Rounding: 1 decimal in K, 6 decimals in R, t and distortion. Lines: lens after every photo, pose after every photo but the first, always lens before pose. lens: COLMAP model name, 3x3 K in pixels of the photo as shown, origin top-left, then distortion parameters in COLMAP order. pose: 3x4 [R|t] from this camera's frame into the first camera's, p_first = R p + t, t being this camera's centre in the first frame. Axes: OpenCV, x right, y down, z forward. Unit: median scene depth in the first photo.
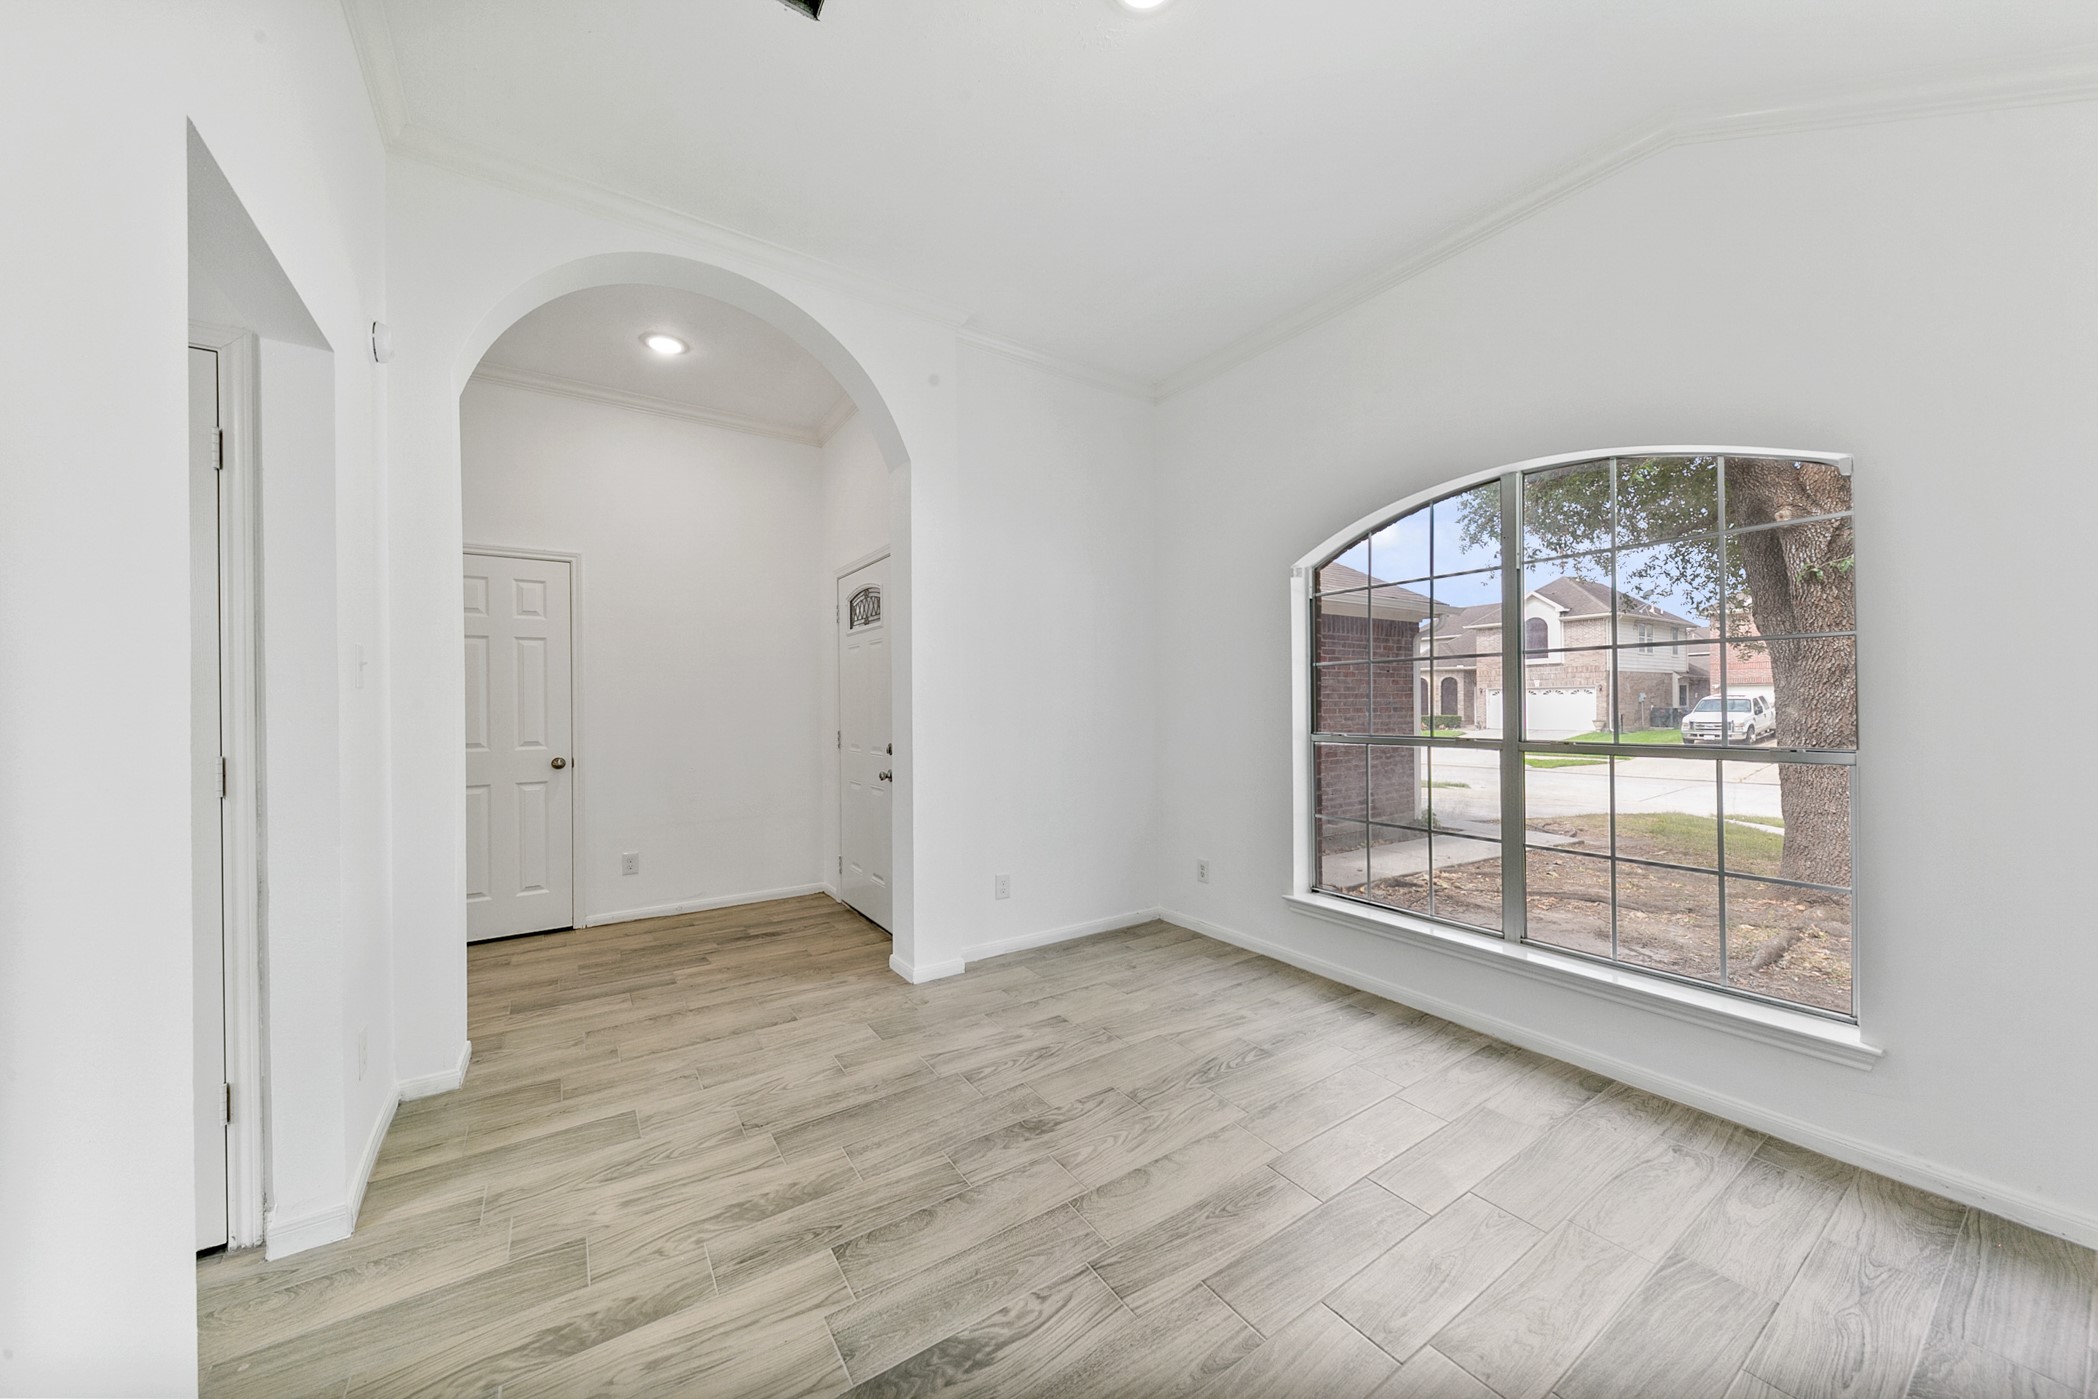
lens RADIAL K [[722.7, 0, 1051.6], [0, 722.7, 704.2], [0, 0, 1]] dist [0.012760, -0.005182]
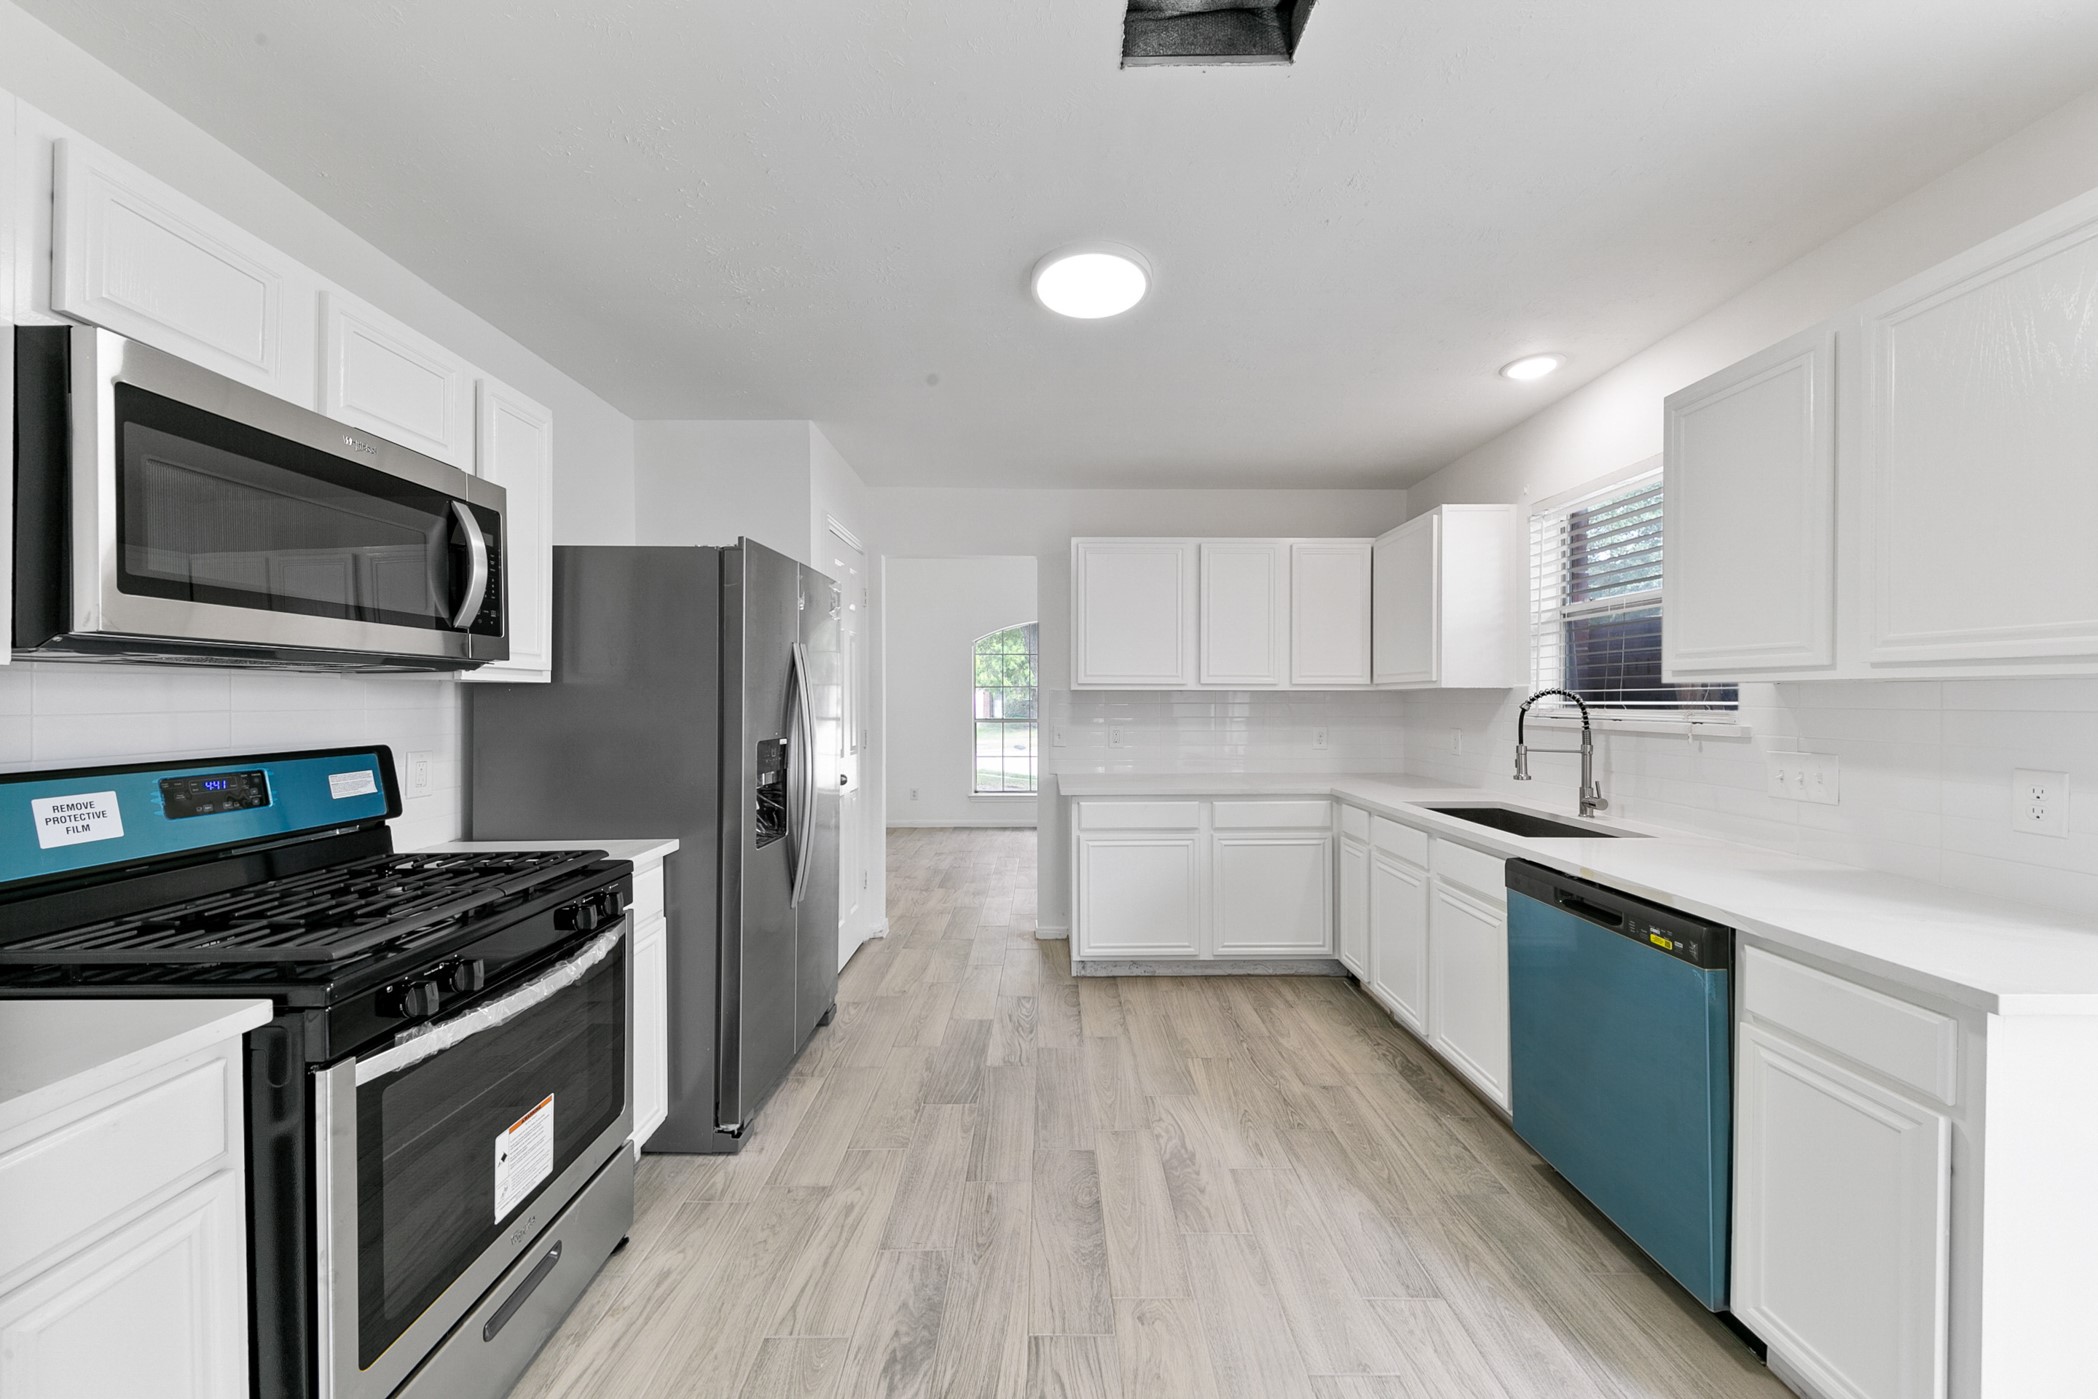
lens RADIAL K [[718.6, 0, 1046.4], [0, 718.6, 700.3], [0, 0, 1]] dist [0.012997, -0.005079]
pose [[0.554681, 0.003964, 0.832053, -1.703465], [-0.000407, 0.999990, -0.004493, -0.007493], [-0.832063, 0.002154, 0.554677, -0.477005]]
